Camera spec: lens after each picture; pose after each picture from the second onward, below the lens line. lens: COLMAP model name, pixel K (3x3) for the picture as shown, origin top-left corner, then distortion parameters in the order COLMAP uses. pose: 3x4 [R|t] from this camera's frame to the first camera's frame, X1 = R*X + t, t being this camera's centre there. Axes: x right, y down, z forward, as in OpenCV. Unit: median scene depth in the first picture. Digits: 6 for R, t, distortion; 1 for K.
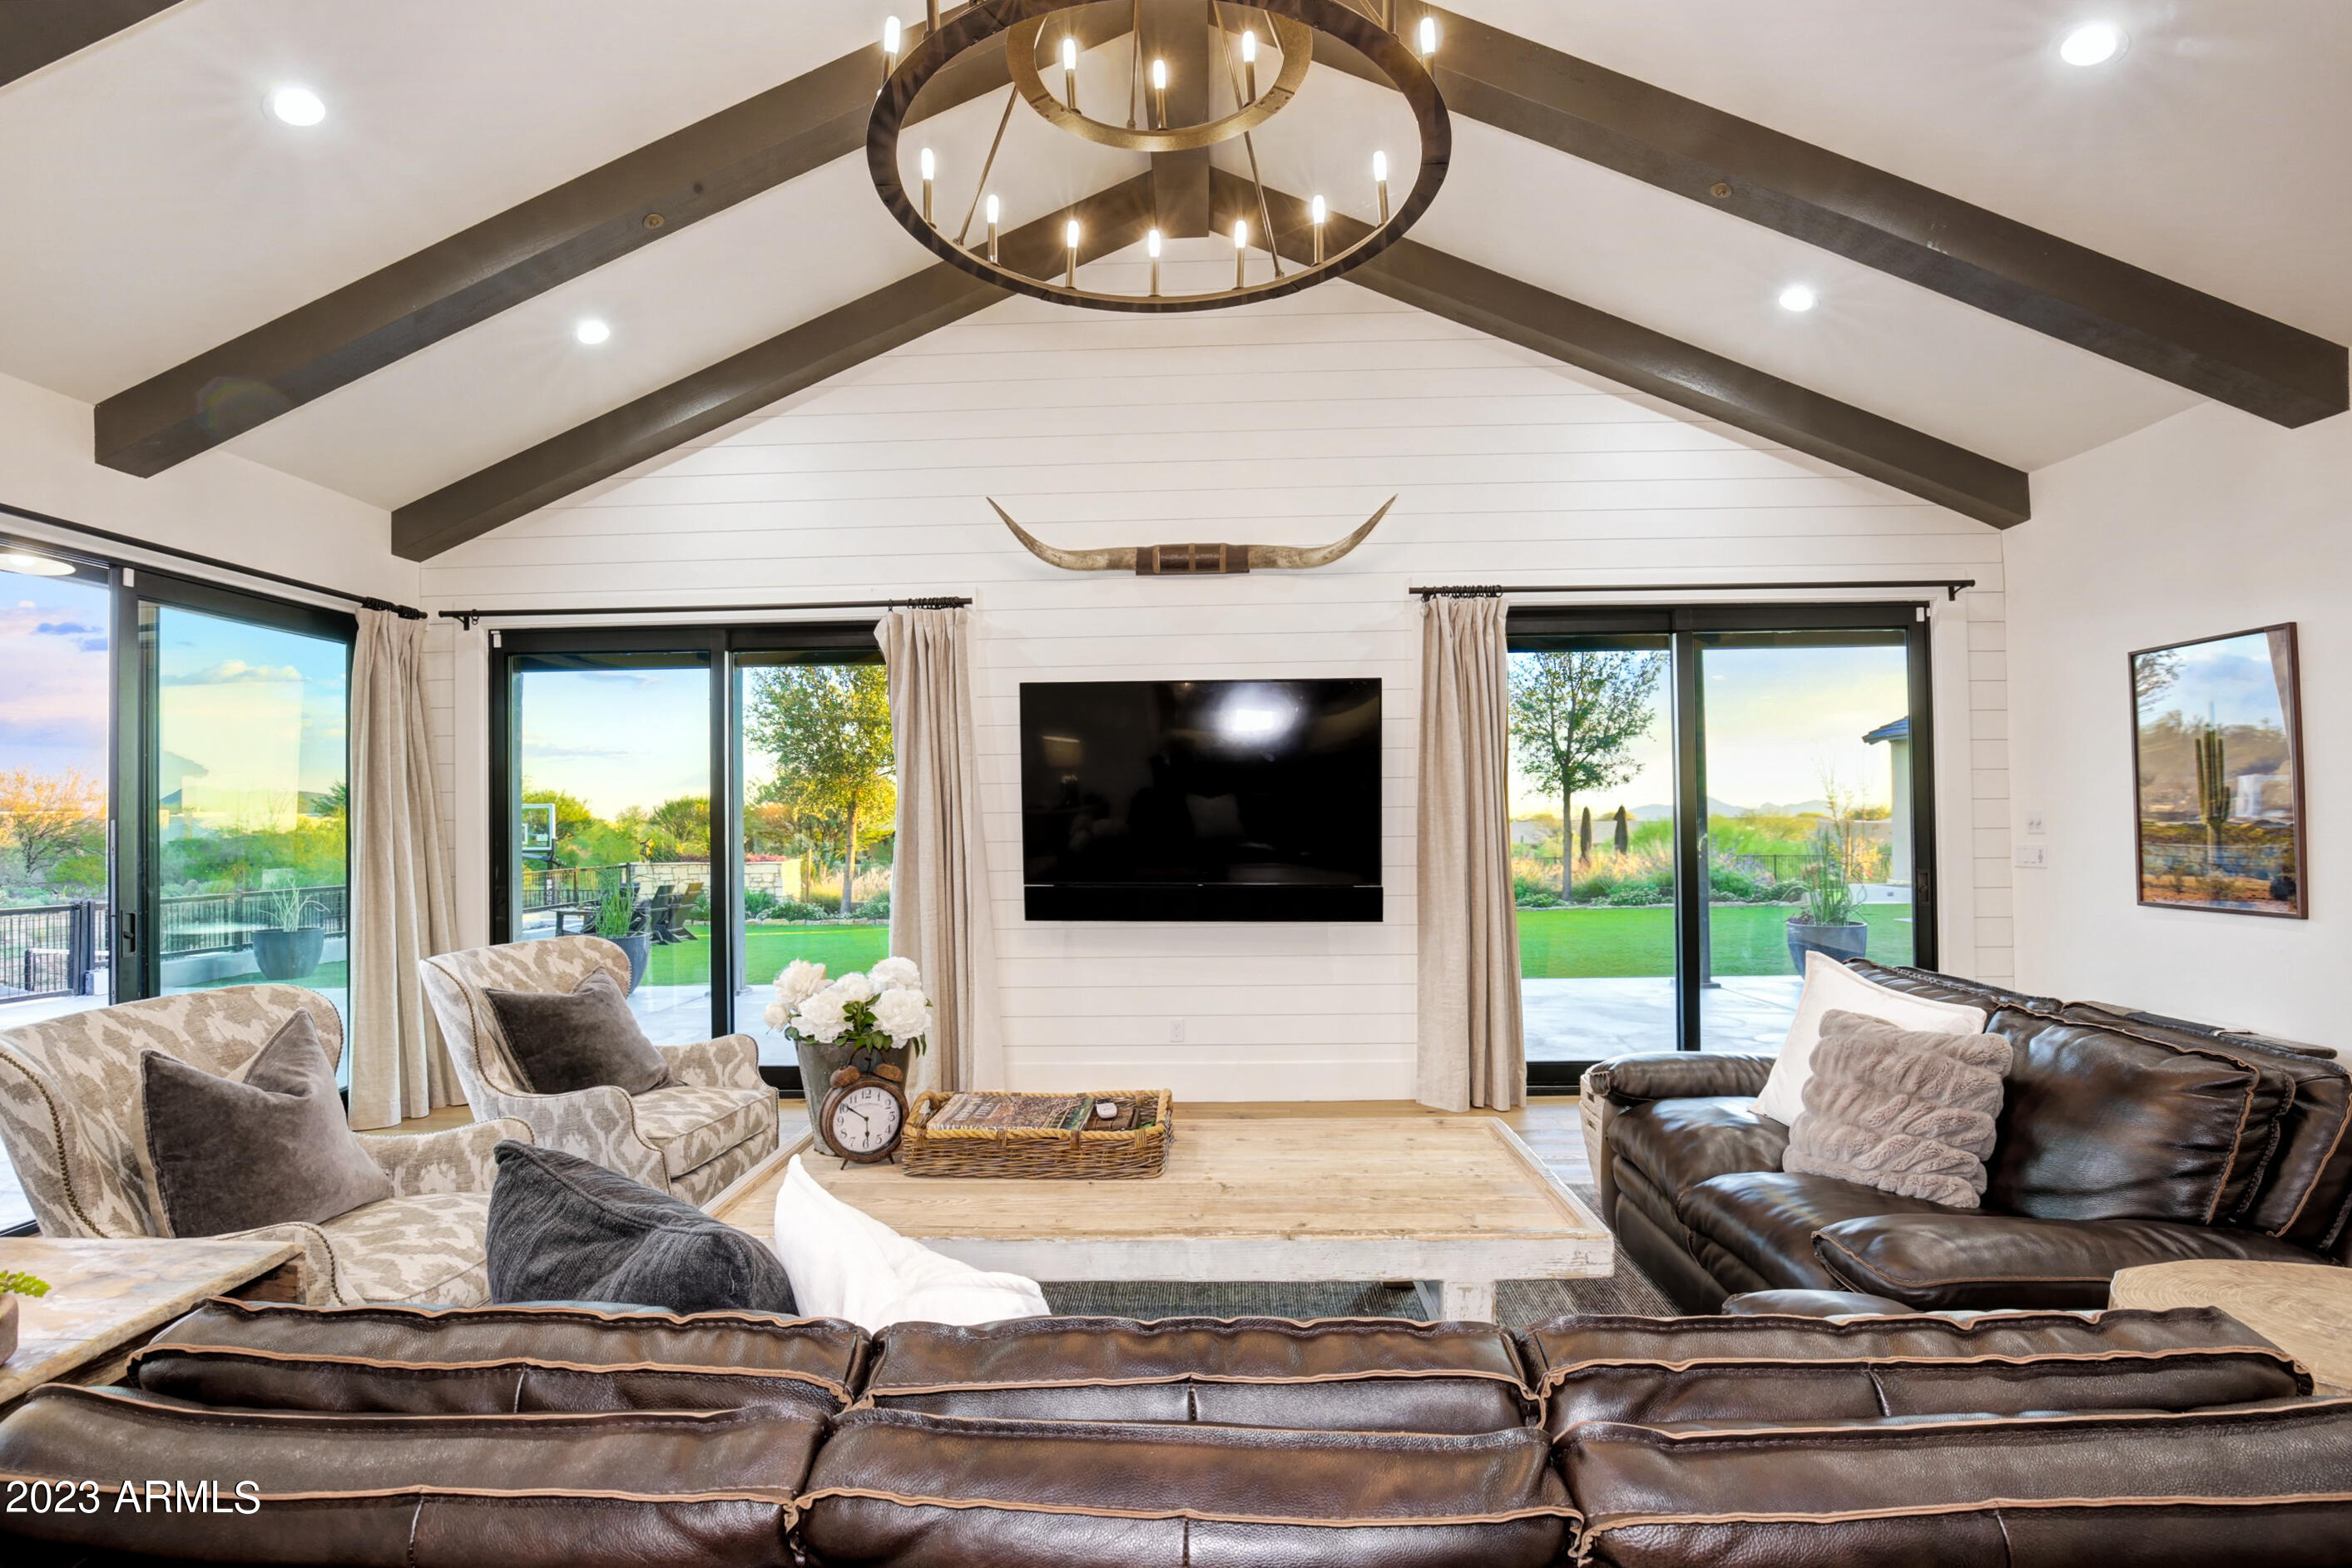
lens RADIAL K [[1070.7, 0, 1164.5], [0, 1070.7, 791.7], [0, 0, 1]] dist [-0.026227, 0.000208]
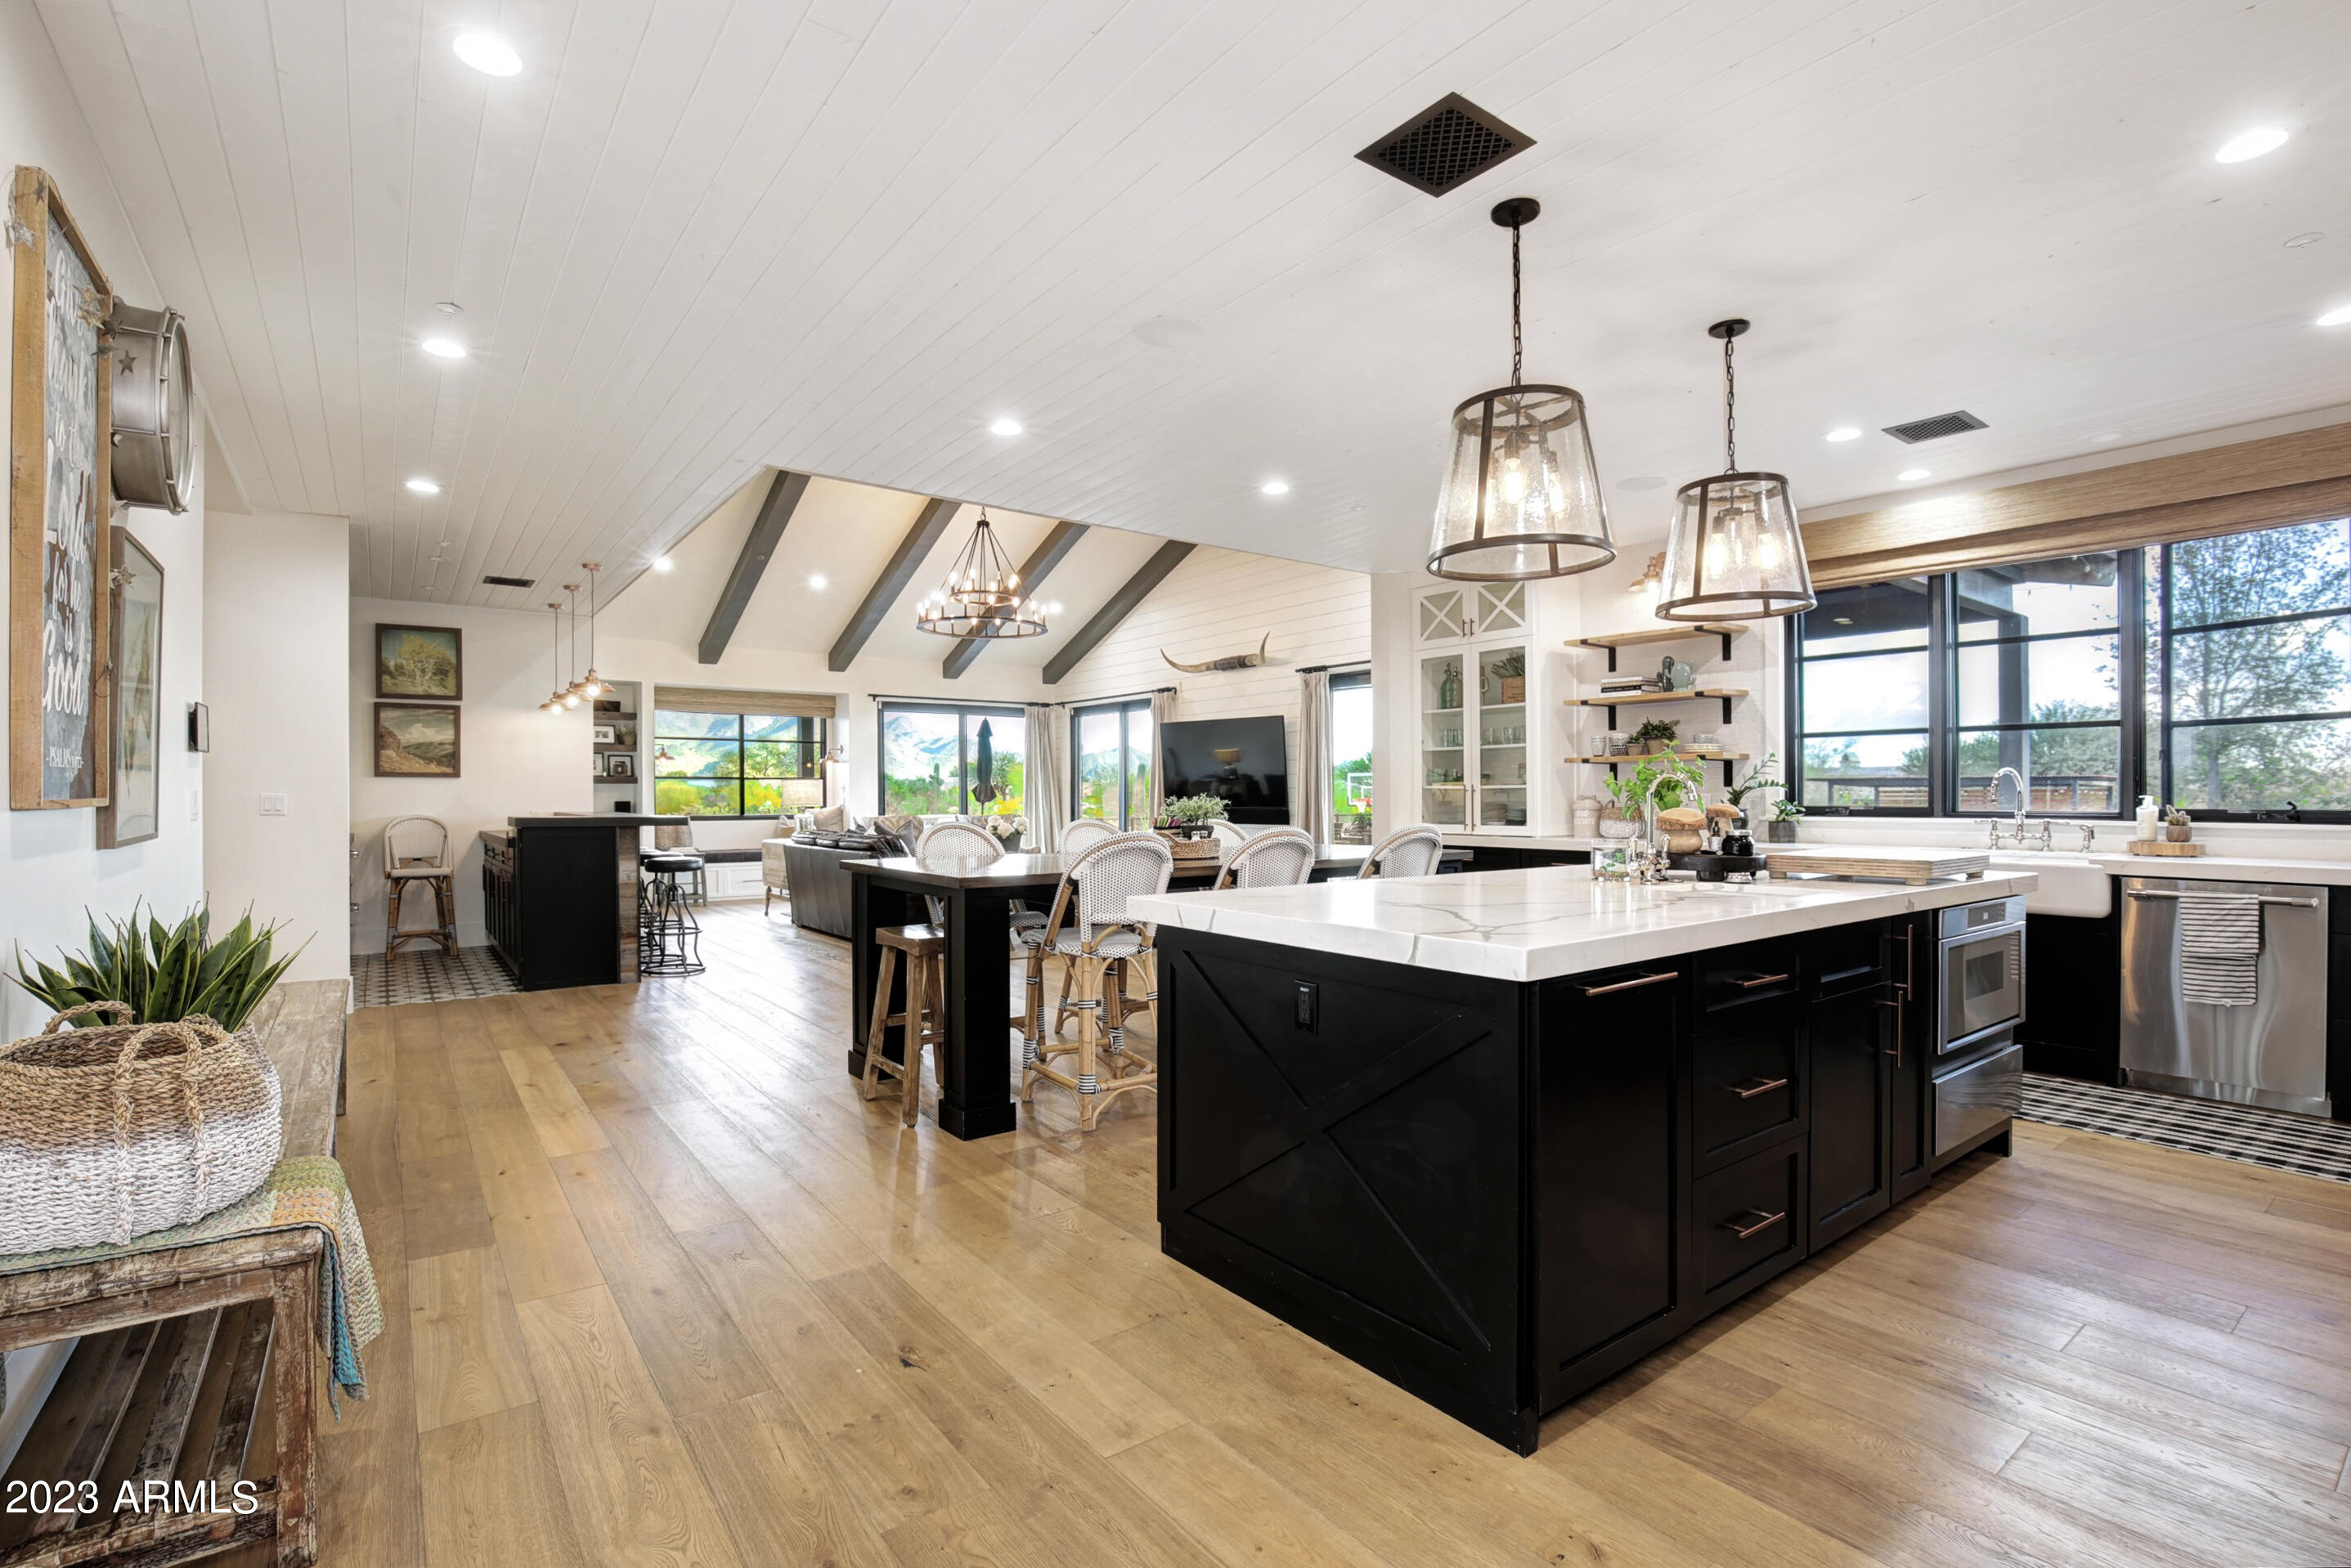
lens RADIAL K [[1006.0, 0, 1110.2], [0, 1006.0, 799.5], [0, 0, 1]] dist [-0.010891, -0.000146]
pose [[0.597448, 0.018041, -0.801705, 1.562086], [0.008385, 0.999552, 0.028742, 0.001264], [0.801864, -0.023894, 0.597029, -0.451580]]
